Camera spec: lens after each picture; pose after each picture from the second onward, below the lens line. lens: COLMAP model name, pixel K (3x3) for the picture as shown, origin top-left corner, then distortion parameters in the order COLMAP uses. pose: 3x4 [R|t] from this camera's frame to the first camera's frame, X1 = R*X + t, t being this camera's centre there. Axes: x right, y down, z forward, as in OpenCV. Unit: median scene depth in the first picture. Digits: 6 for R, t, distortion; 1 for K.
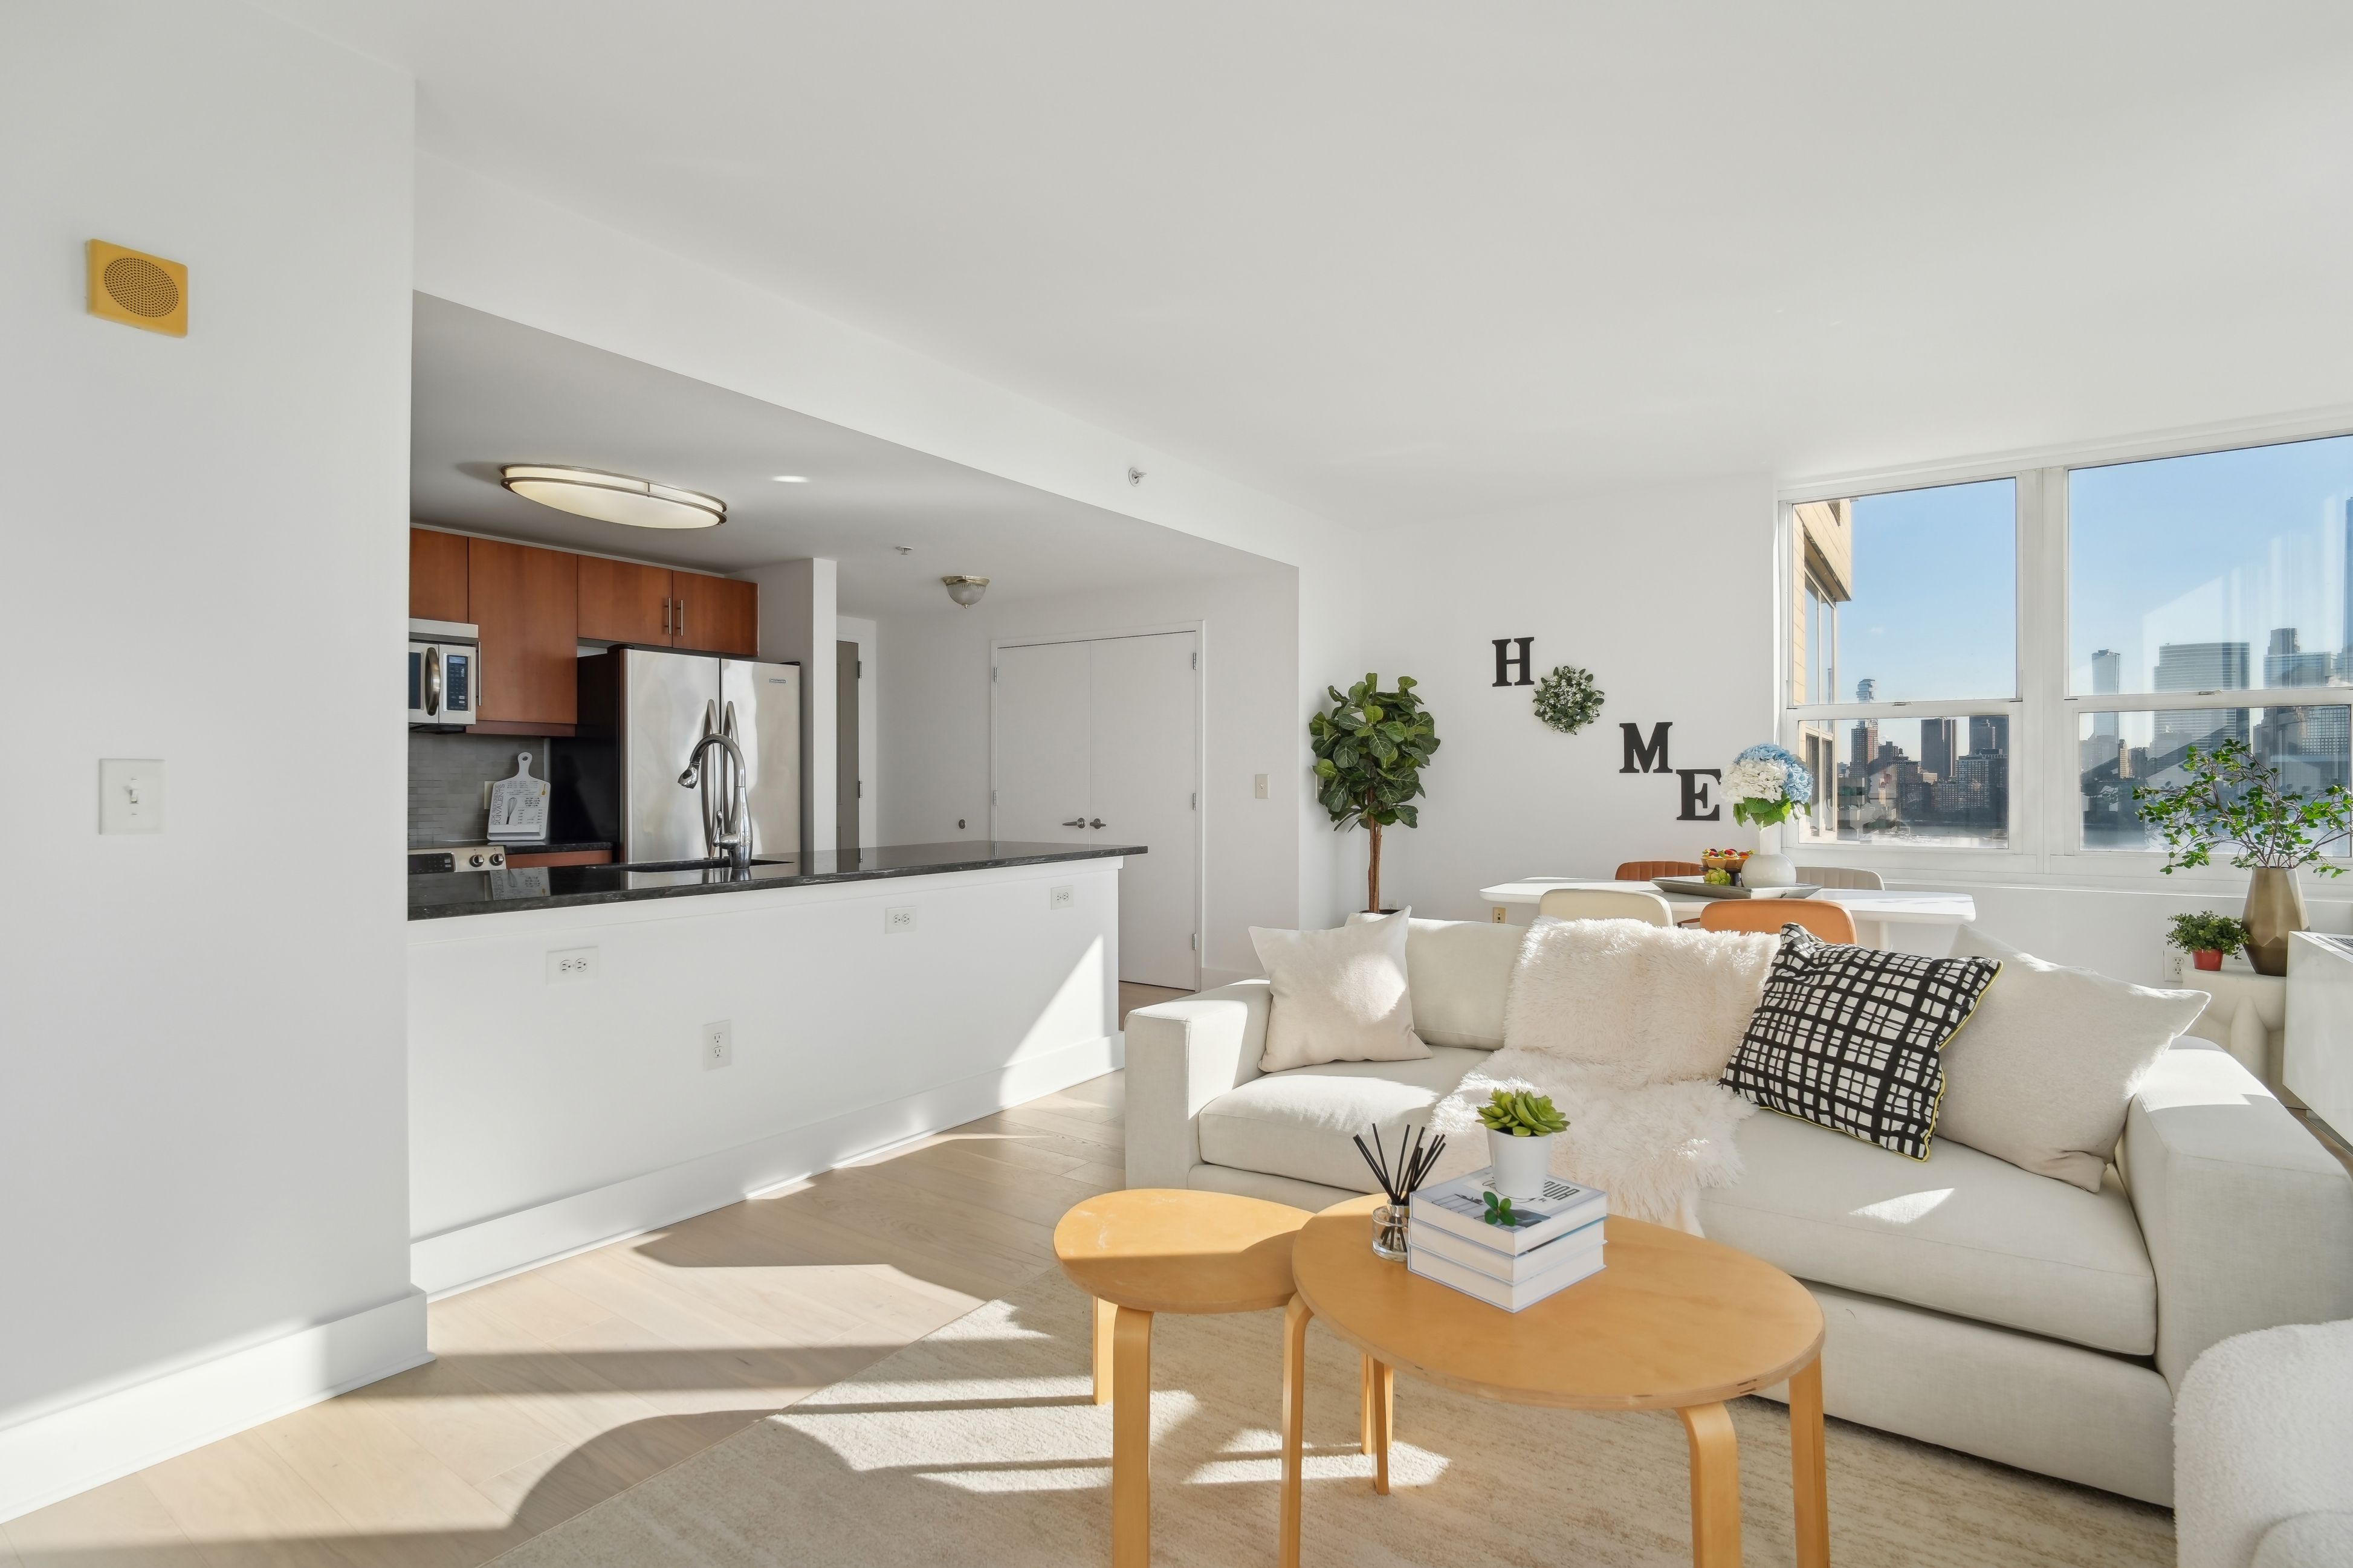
lens RADIAL K [[1125.2, 0, 1176.5], [0, 1125.2, 784.0], [0, 0, 1]] dist [-0.004484, 0.000094]
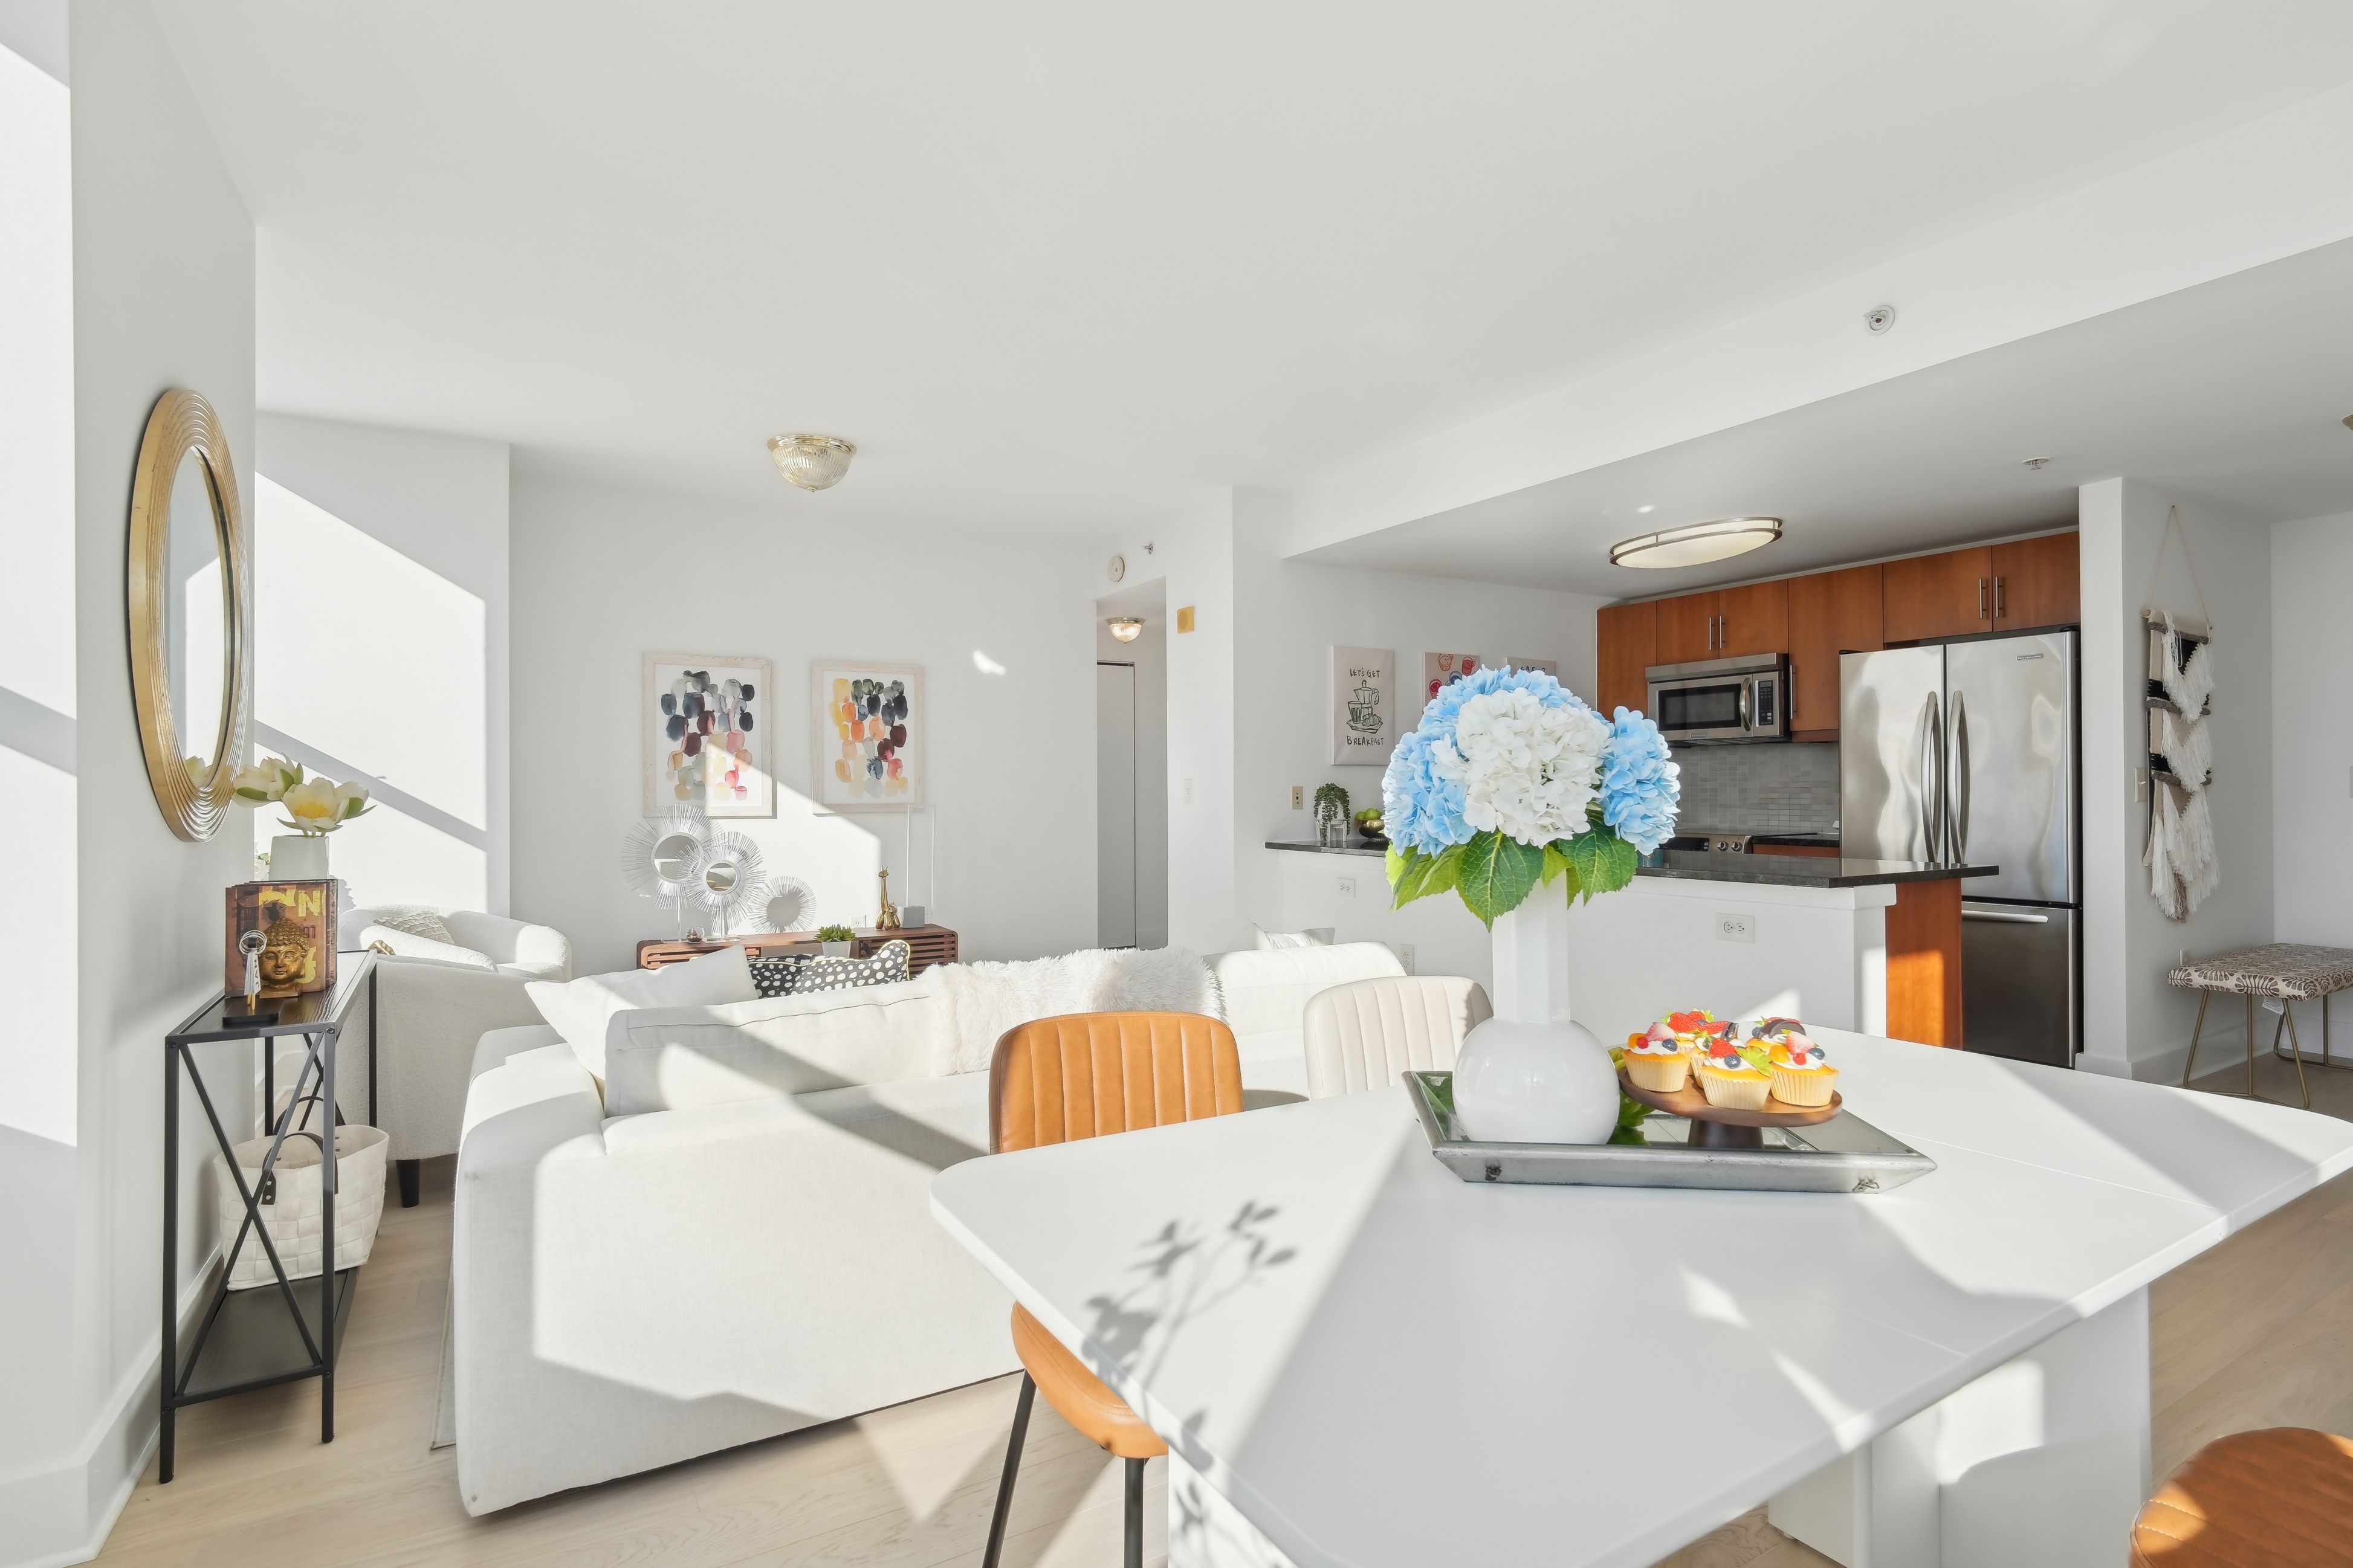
lens RADIAL K [[1125.2, 0, 1176.5], [0, 1125.2, 784.0], [0, 0, 1]] dist [-0.004484, 0.000094]
pose [[-0.411454, 0.000966, -0.911430, 0.642480], [0.003954, 0.999992, -0.000725, -0.002489], [0.911422, -0.003902, -0.411454, 0.787164]]
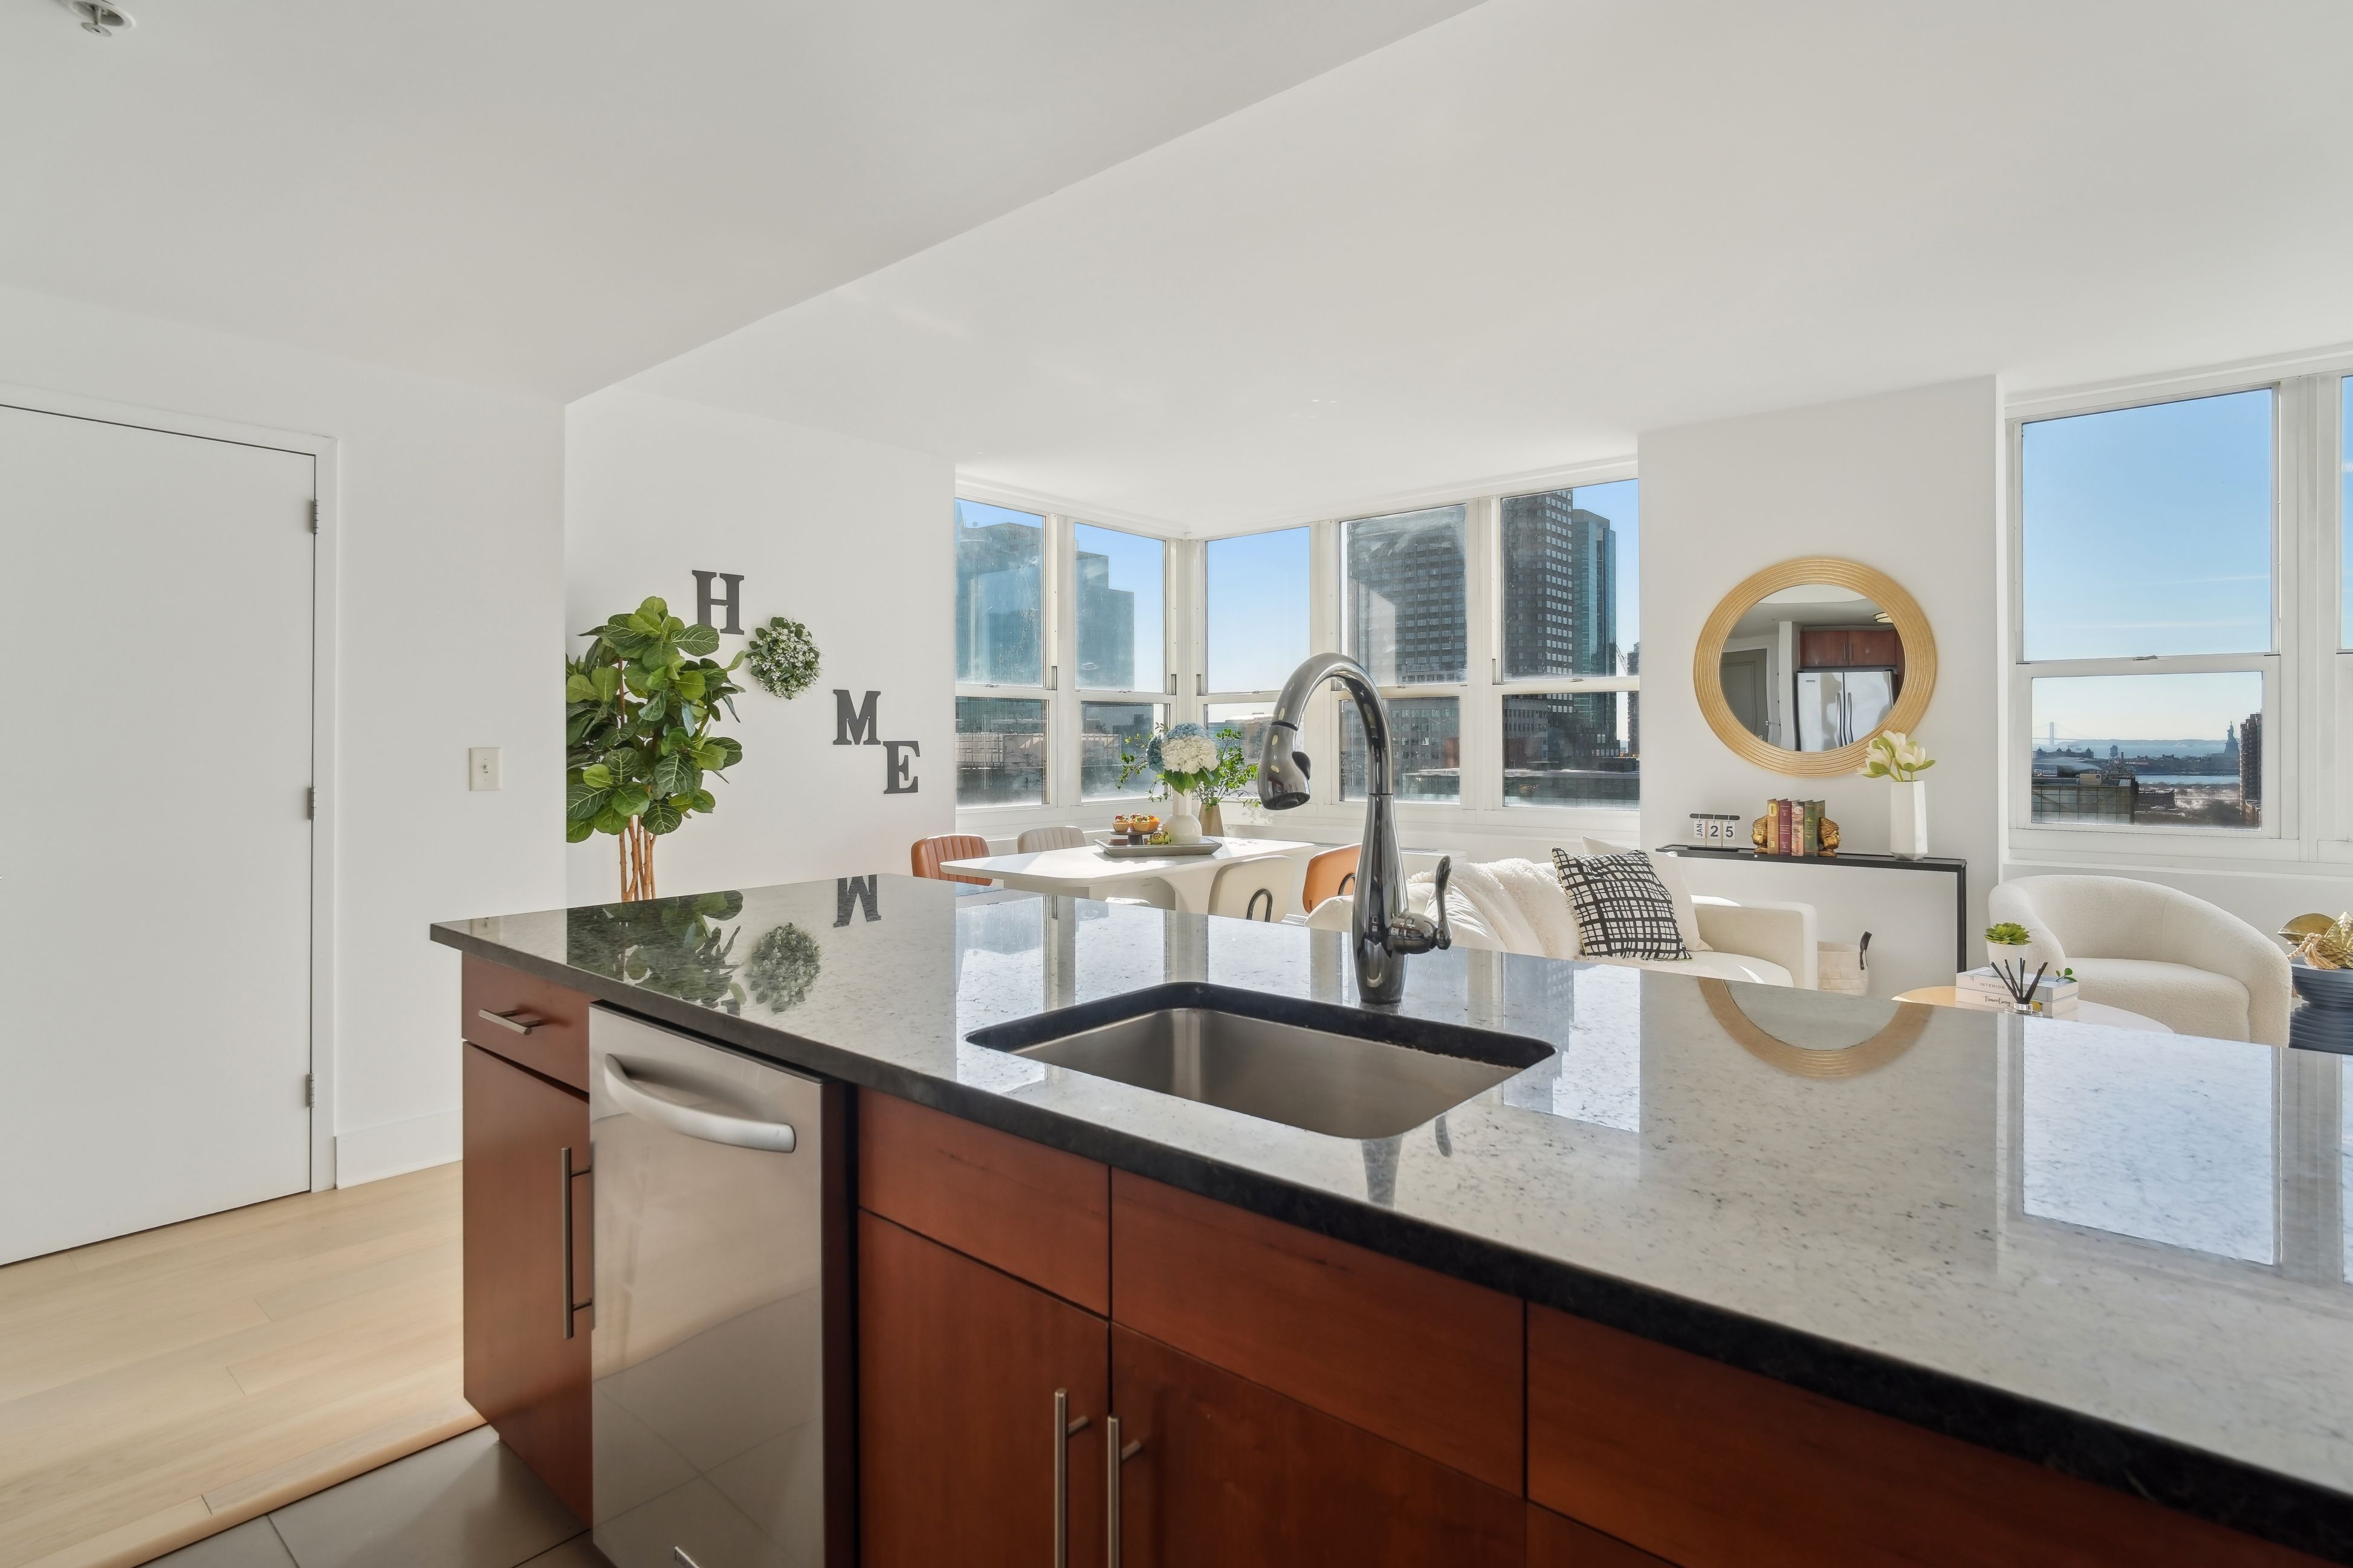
lens RADIAL K [[1158.2, 0, 1188.9], [0, 1158.2, 739.5], [0, 0, 1]] dist [-0.005071, -0.000463]
pose [[0.077852, 0.002392, 0.996962, -0.529145], [0.004318, 0.999987, -0.002736, -0.010744], [-0.996956, 0.004518, 0.077841, 0.677893]]
